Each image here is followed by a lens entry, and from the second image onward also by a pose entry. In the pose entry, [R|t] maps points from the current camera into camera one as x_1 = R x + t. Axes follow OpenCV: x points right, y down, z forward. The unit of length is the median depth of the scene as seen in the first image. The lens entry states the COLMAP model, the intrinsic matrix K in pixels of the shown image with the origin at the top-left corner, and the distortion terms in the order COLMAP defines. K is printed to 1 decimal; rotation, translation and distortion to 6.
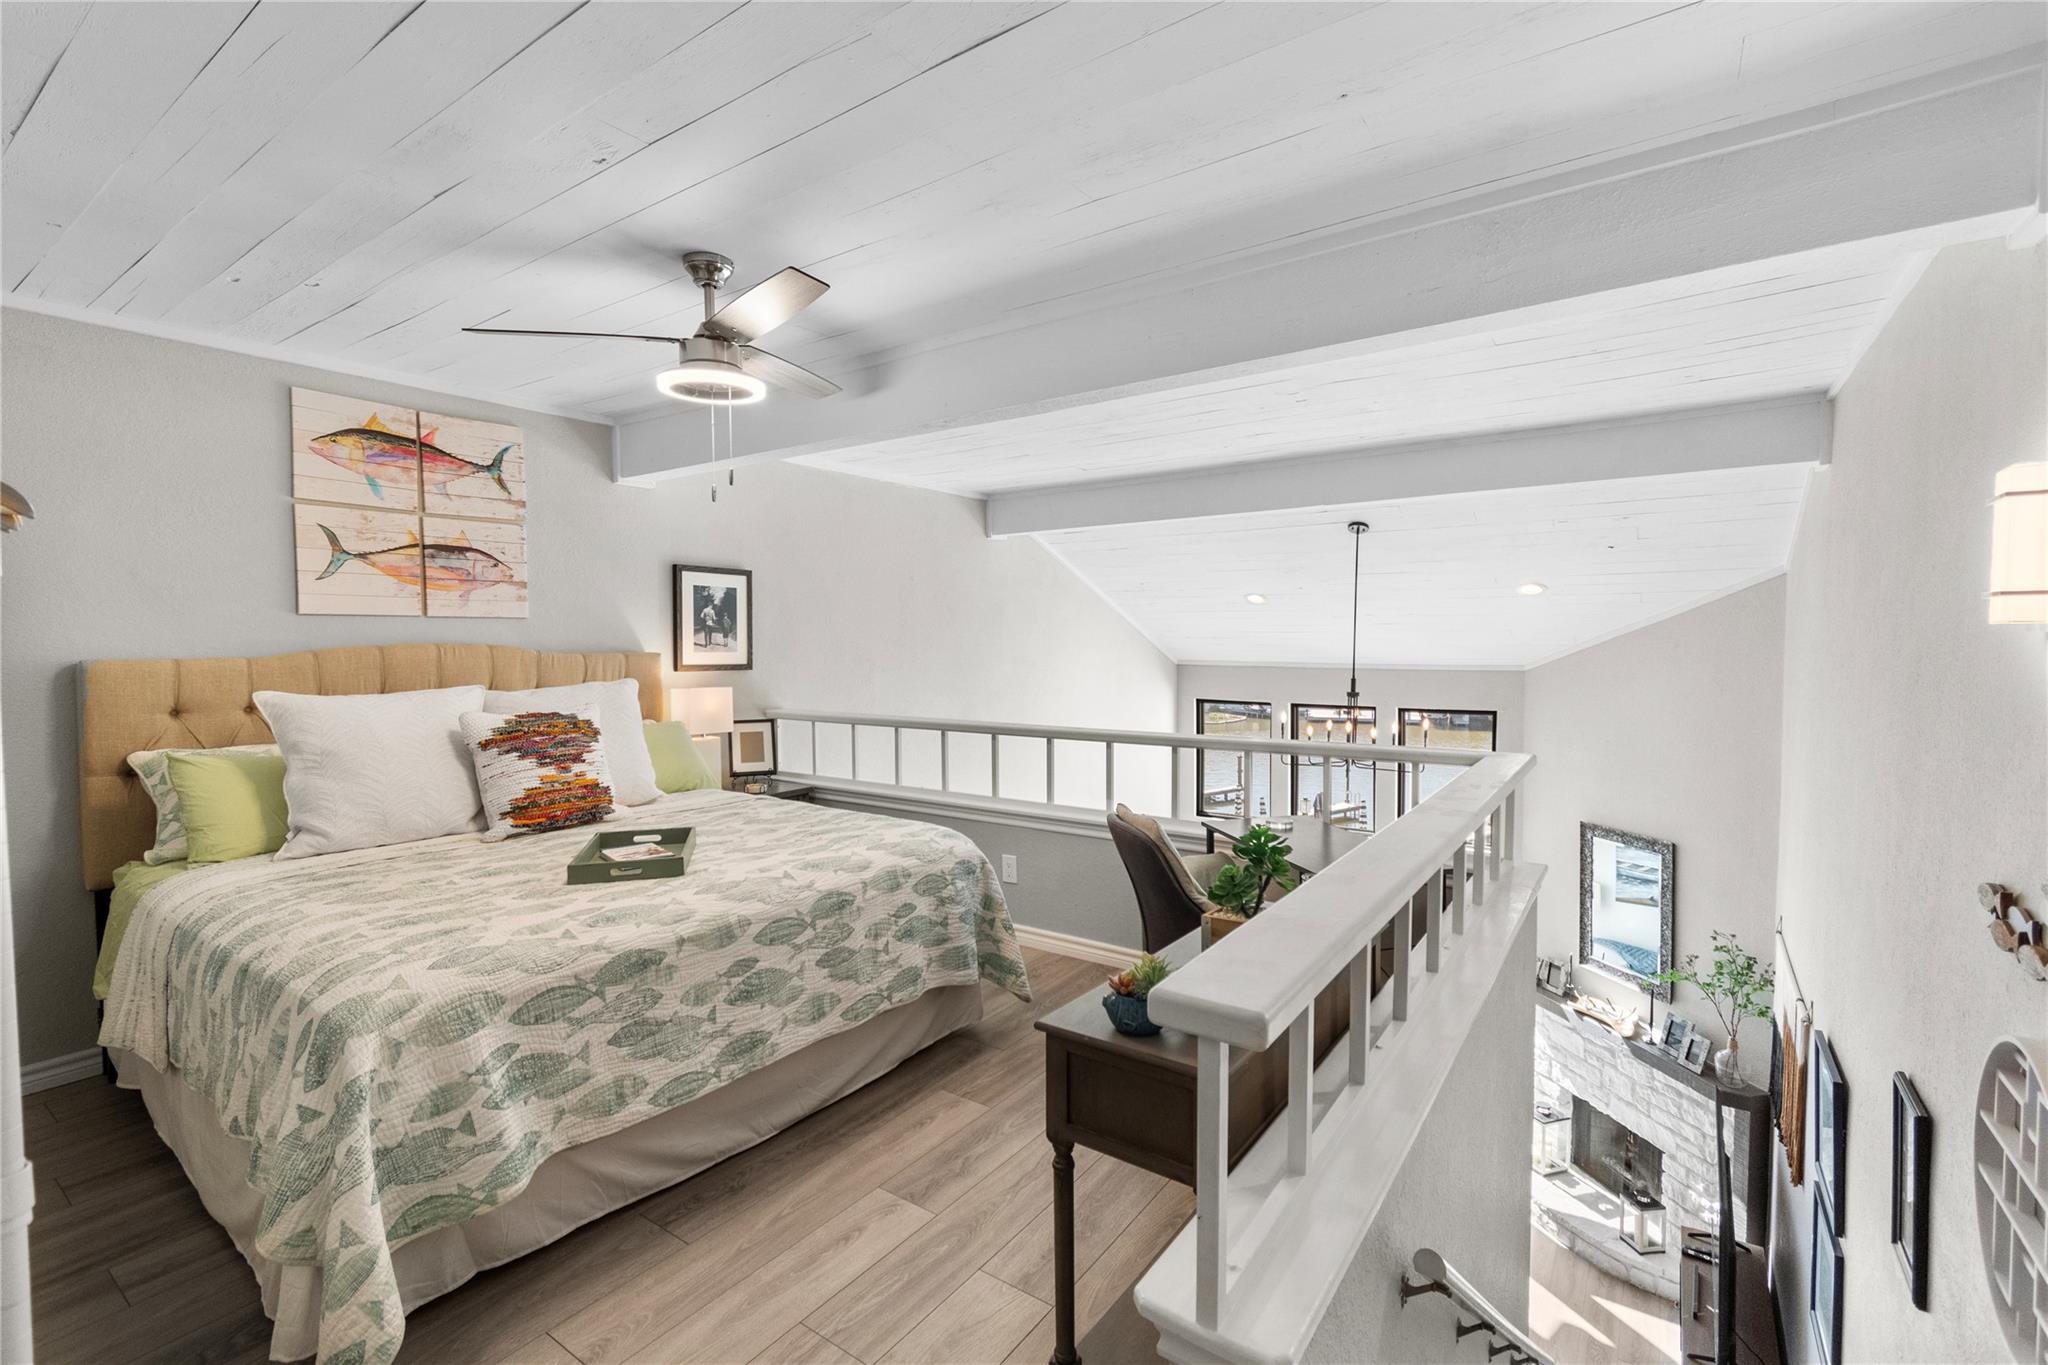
lens RADIAL K [[911.4, 0, 1020.7], [0, 911.4, 678.7], [0, 0, 1]] dist [0.001637, -0.000309]
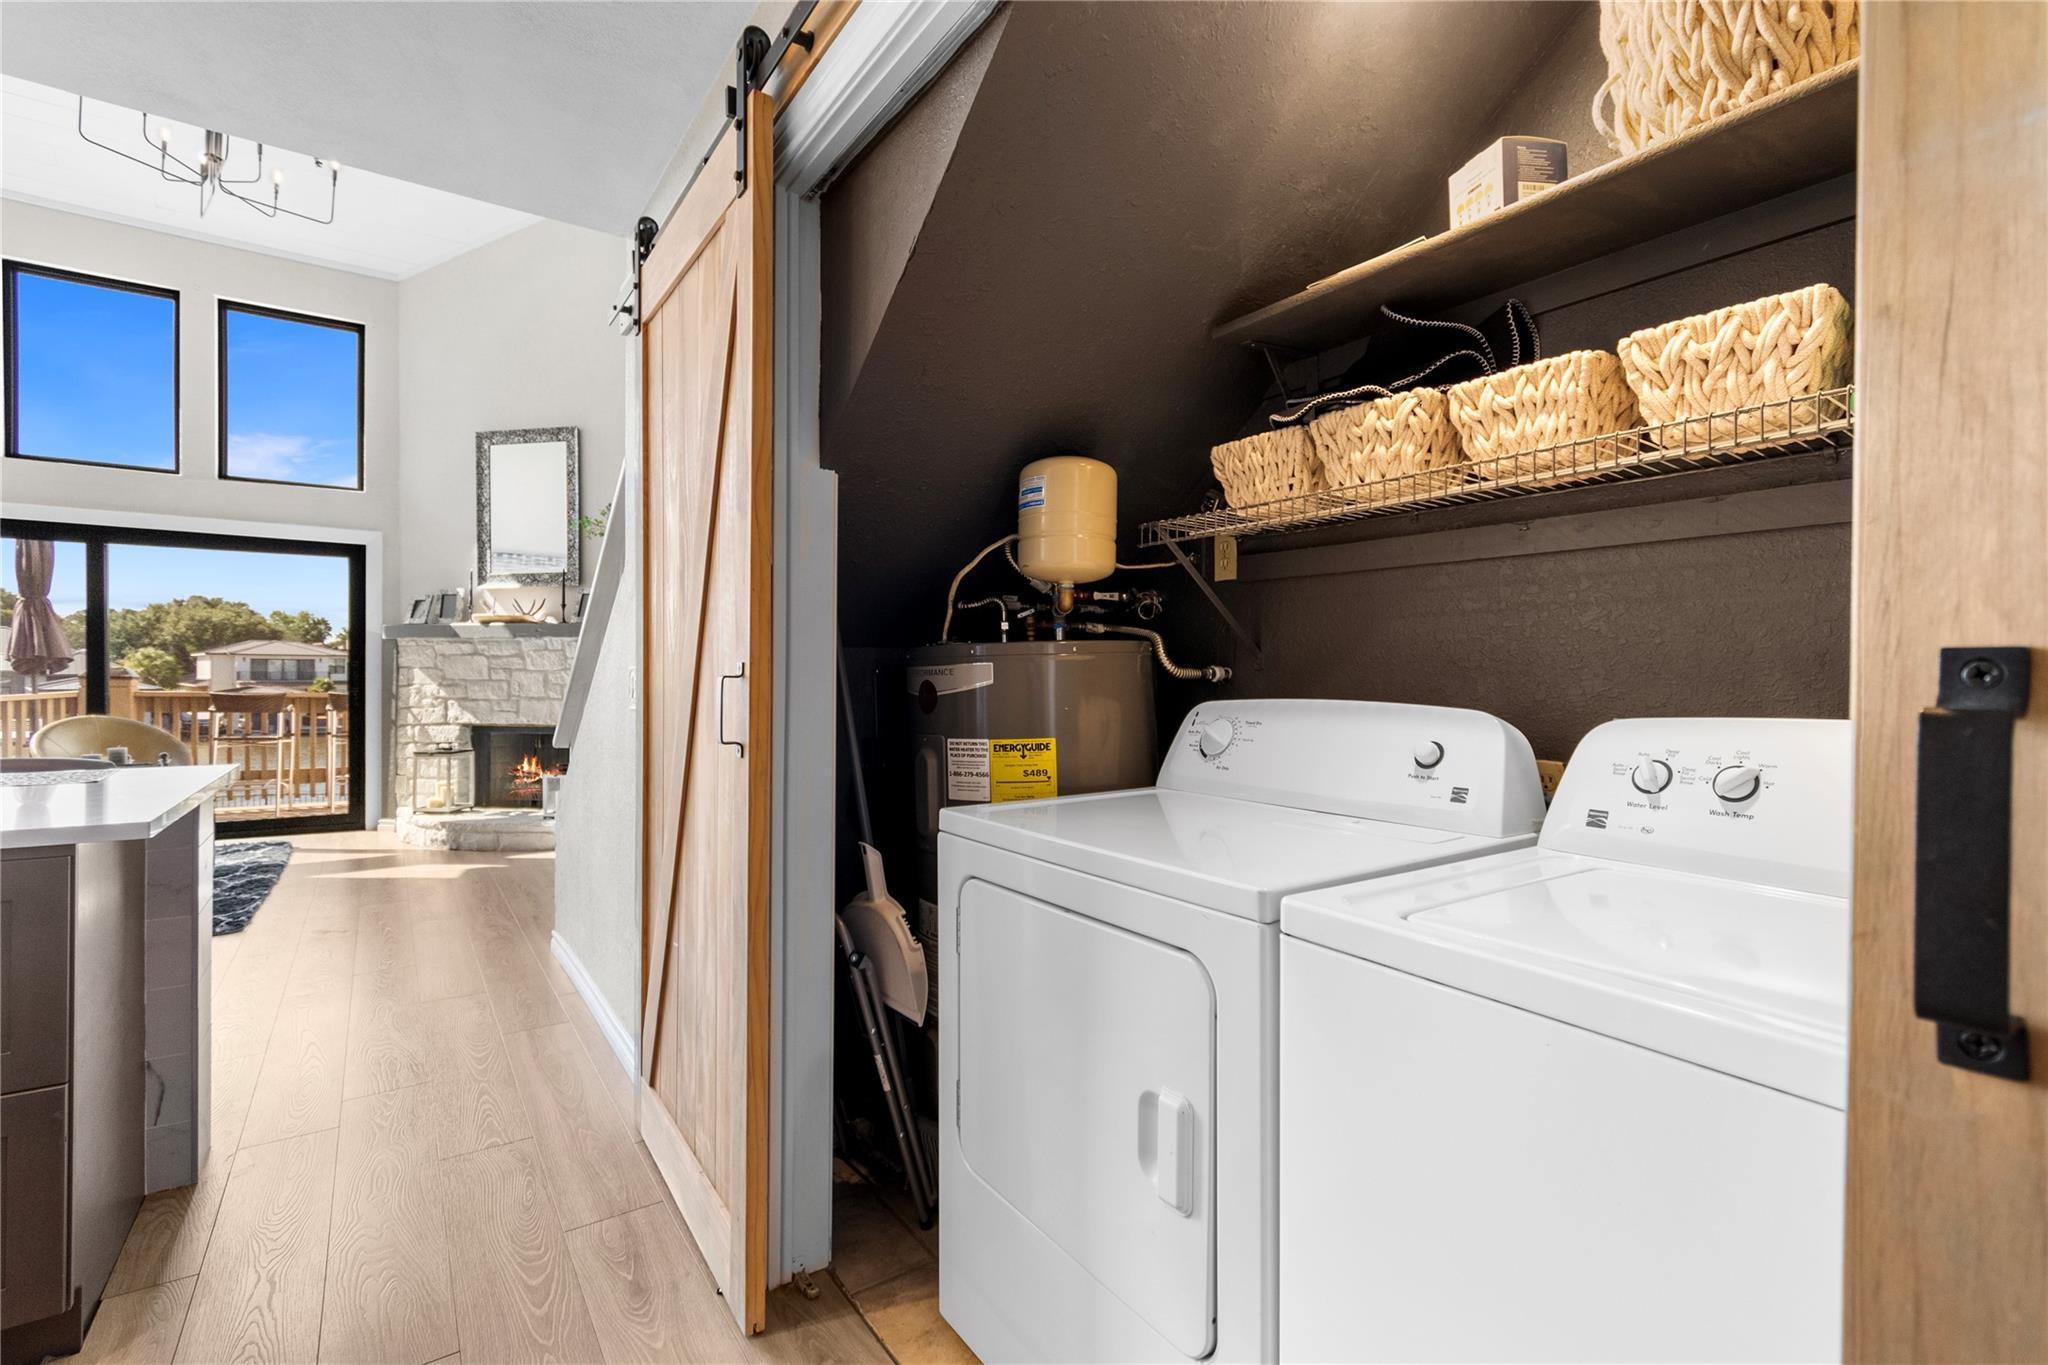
lens RADIAL K [[911.4, 0, 1020.7], [0, 911.4, 678.7], [0, 0, 1]] dist [0.001637, -0.000309]
pose [[0.335369, 0.000003, 0.942087, -0.079433], [0.031120, 0.999454, -0.011081, 0.440294], [-0.941573, 0.033034, 0.335186, 0.171056]]
